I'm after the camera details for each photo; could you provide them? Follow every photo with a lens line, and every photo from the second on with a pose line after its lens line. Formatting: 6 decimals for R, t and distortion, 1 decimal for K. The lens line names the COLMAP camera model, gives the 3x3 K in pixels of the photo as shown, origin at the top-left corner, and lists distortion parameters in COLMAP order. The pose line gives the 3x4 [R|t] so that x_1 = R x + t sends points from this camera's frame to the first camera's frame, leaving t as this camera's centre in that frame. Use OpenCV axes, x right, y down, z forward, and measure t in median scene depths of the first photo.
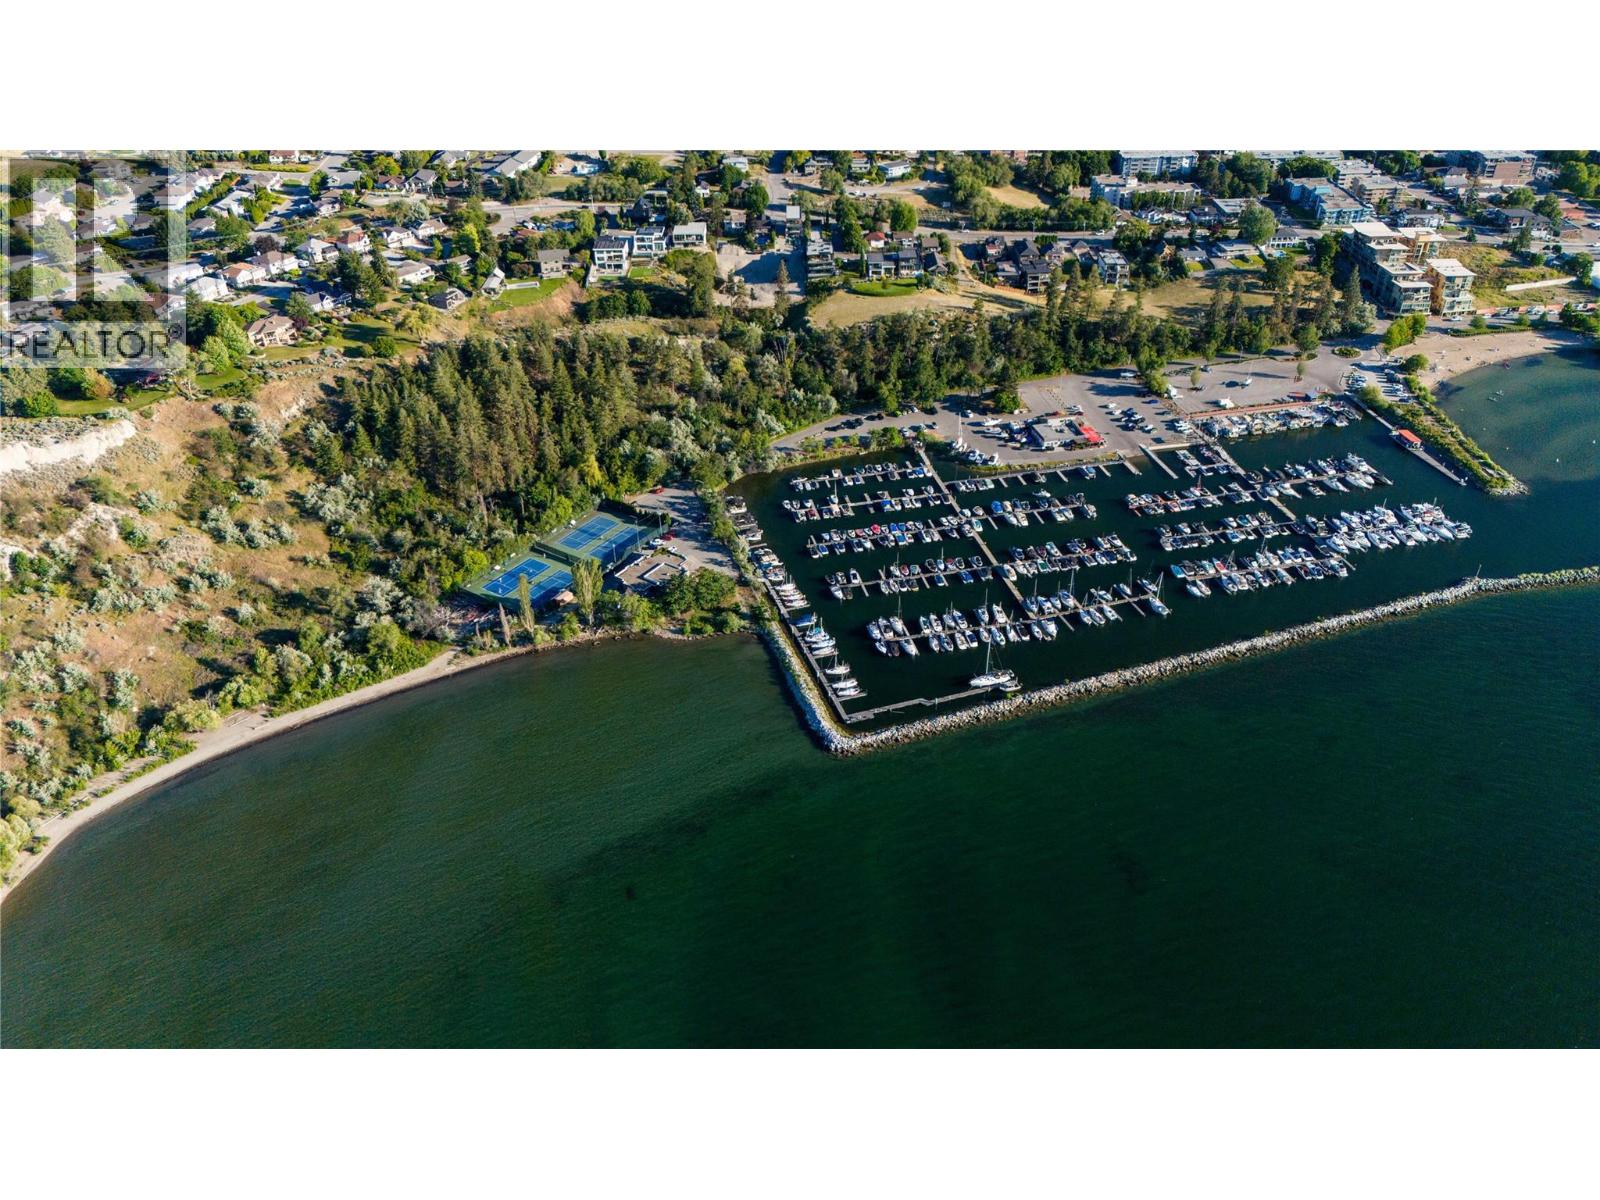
lens RADIAL K [[1173.8, 0, 800.0], [0, 1173.8, 600.0], [0, 0, 1]] dist [0.074292, -0.062742]
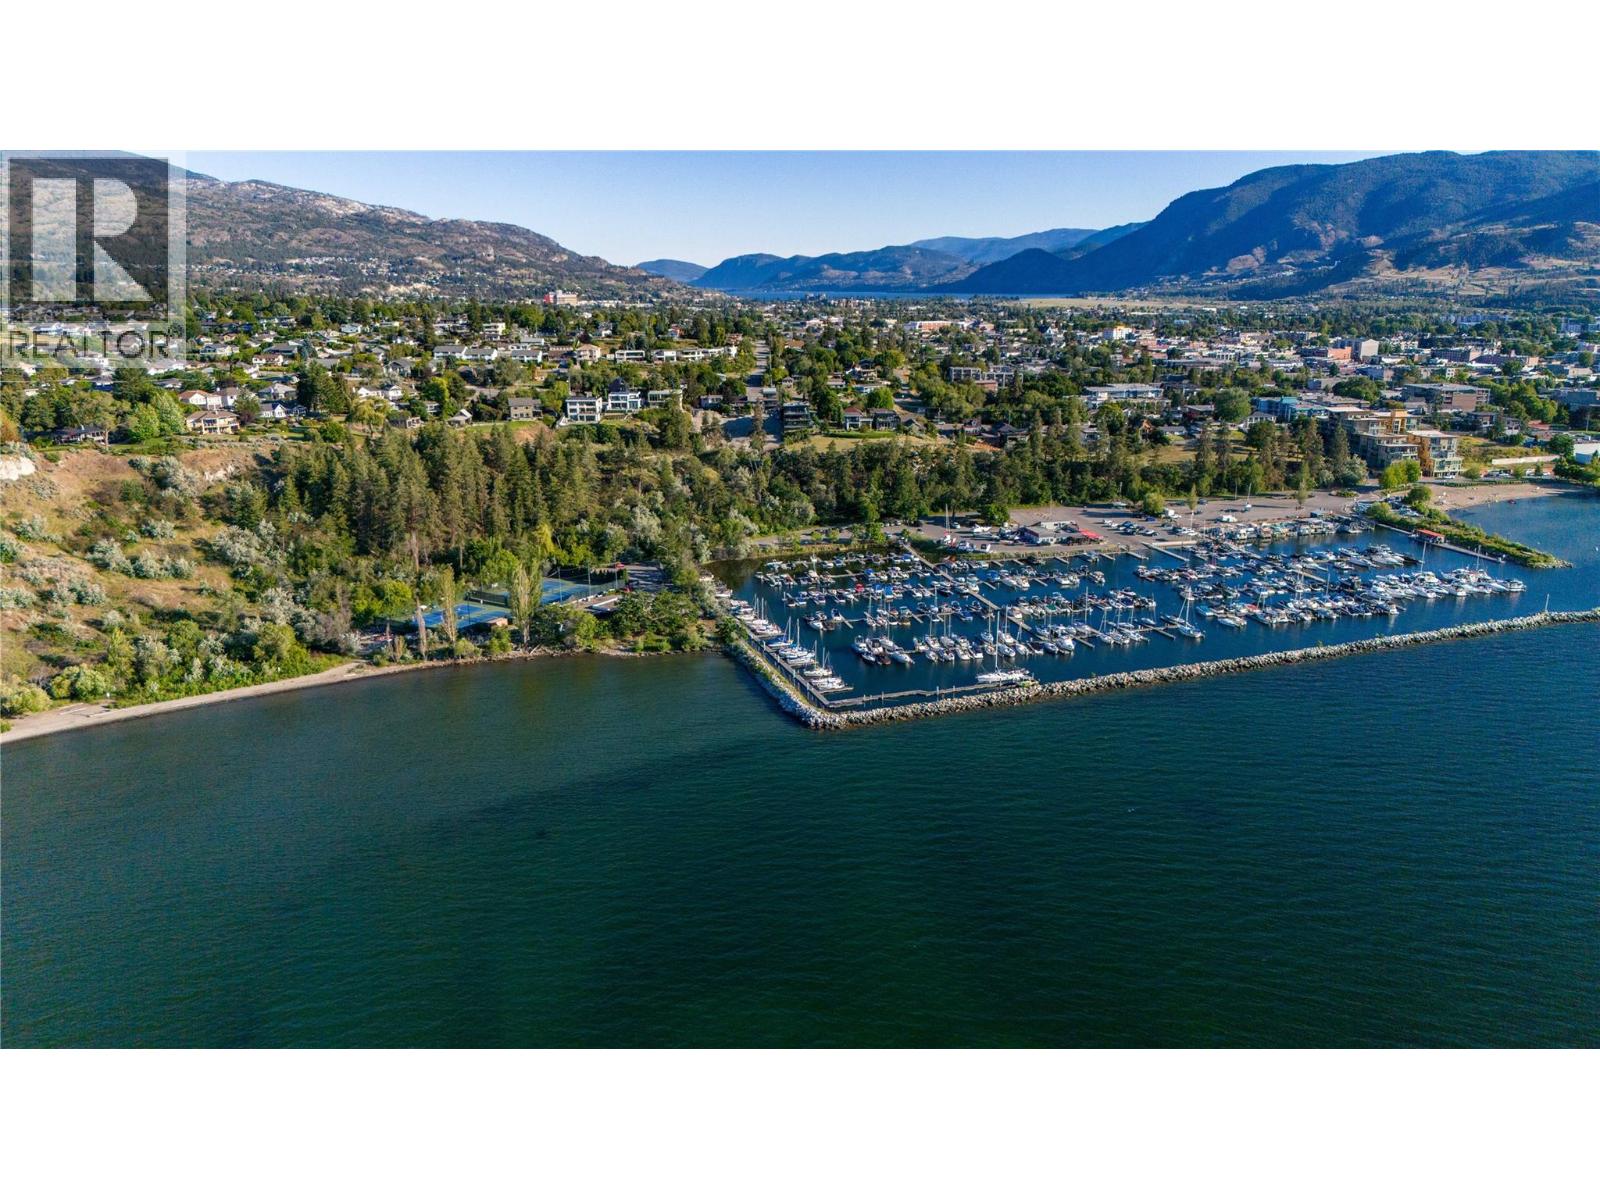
lens RADIAL K [[1173.8, 0, 800.0], [0, 1173.8, 600.0], [0, 0, 1]] dist [0.074292, -0.062742]
pose [[0.999856, 0.002093, 0.016869, 0.004410], [0.003528, 0.945225, -0.326401, 0.232044], [-0.016628, 0.326413, 0.945081, 0.160096]]
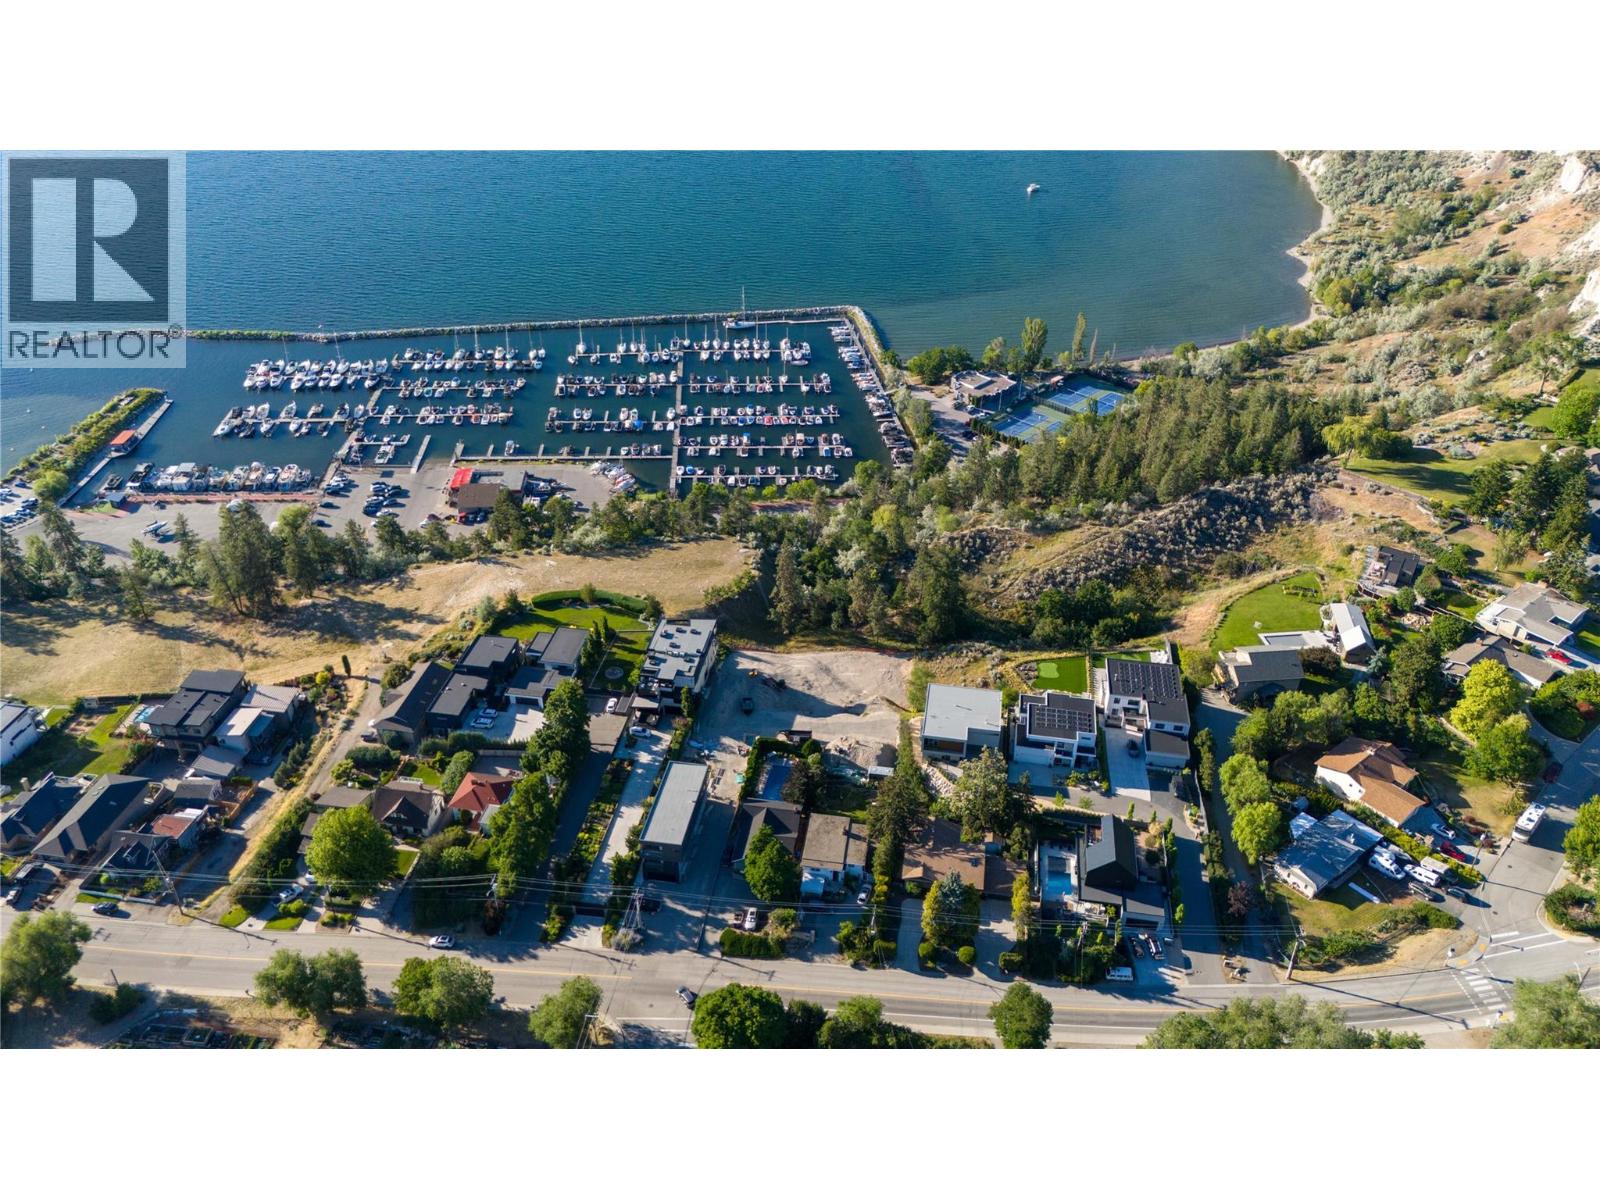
lens RADIAL K [[1212.1, 0, 802.6], [0, 1212.1, 622.9], [0, 0, 1]] dist [0.077029, -0.070580]
pose [[-0.986518, -0.092913, 0.134722, -0.121863], [0.092196, 0.364616, 0.926582, -0.954503], [-0.135213, 0.926511, -0.351134, 1.497214]]
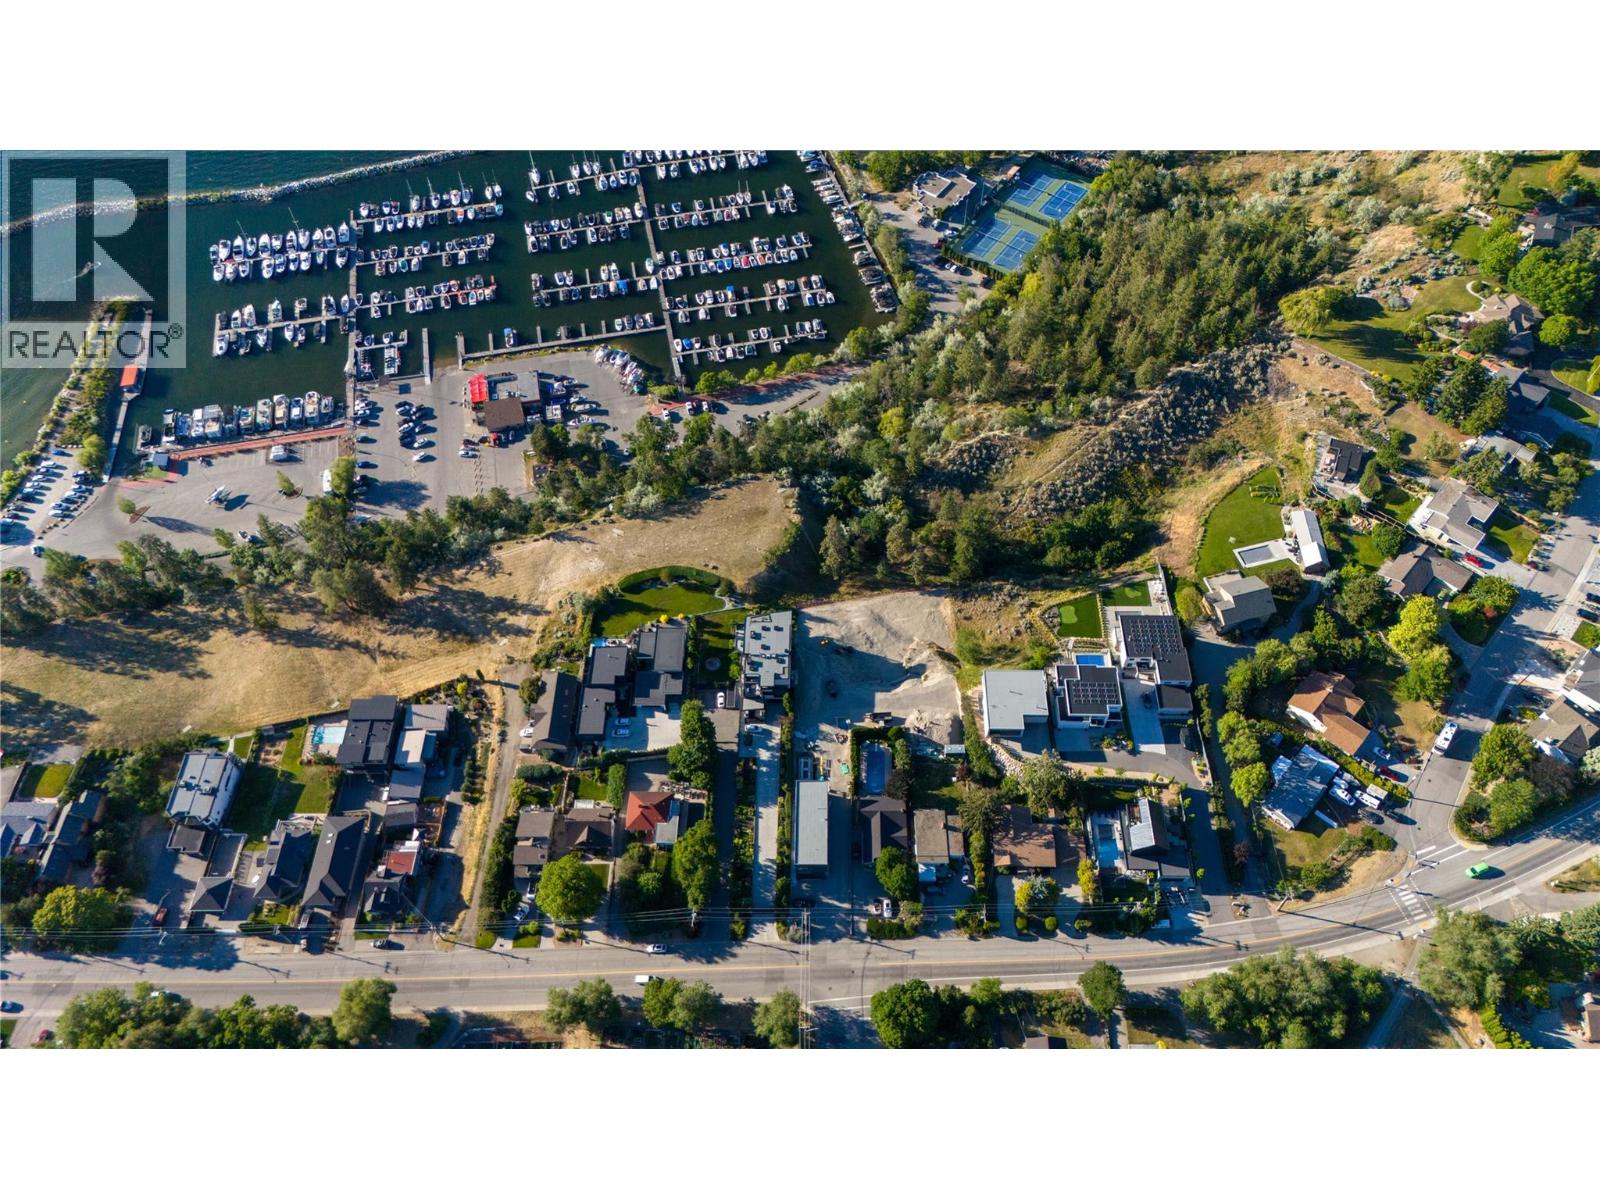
lens RADIAL K [[1173.8, 0, 800.0], [0, 1173.8, 600.0], [0, 0, 1]] dist [0.074292, -0.062742]
pose [[-0.999110, 0.003978, 0.041992, -0.027628], [0.041975, -0.004229, 0.999110, -1.099247], [0.004152, 0.999983, 0.004058, 1.270250]]
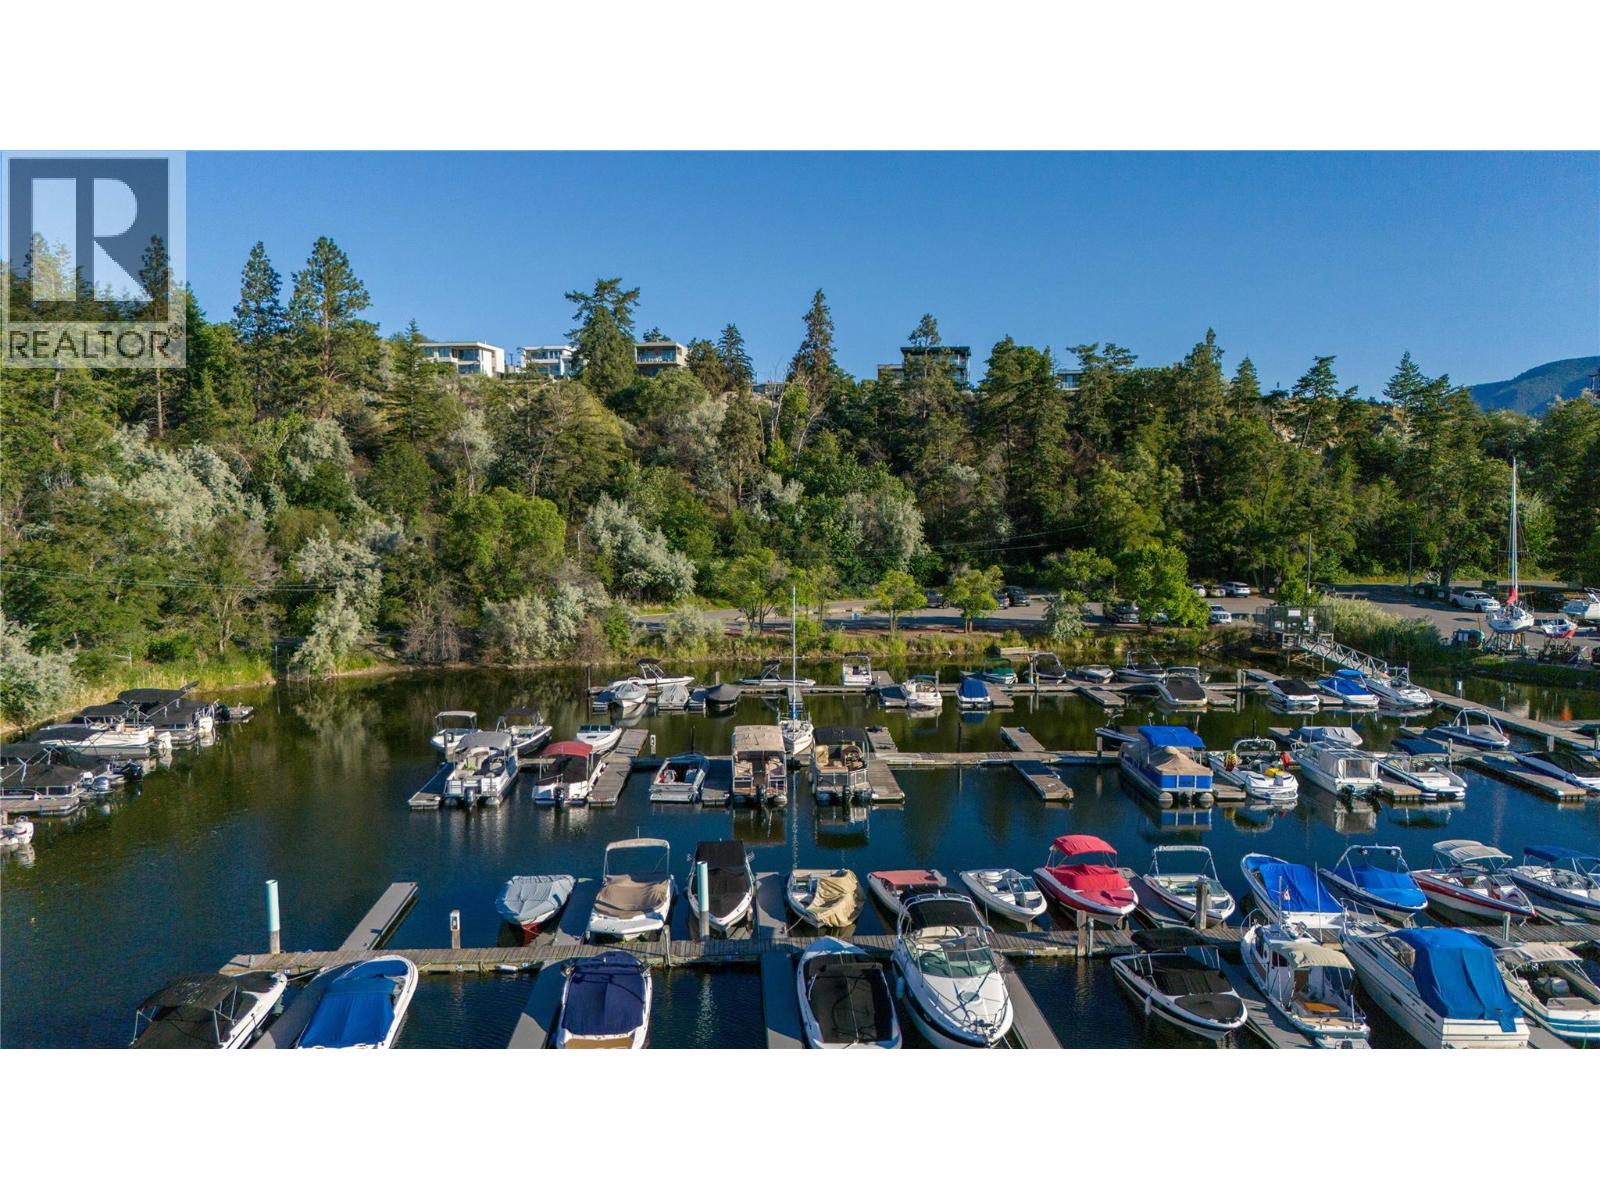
lens RADIAL K [[1178.3, 0, 800.0], [0, 1178.3, 600.0], [0, 0, 1]] dist [0.030956, -0.006421]
pose [[0.984293, 0.028900, -0.174162, 0.056225], [-0.109194, 0.874834, -0.471955, -0.032253], [0.138723, 0.483559, 0.864249, 0.884107]]
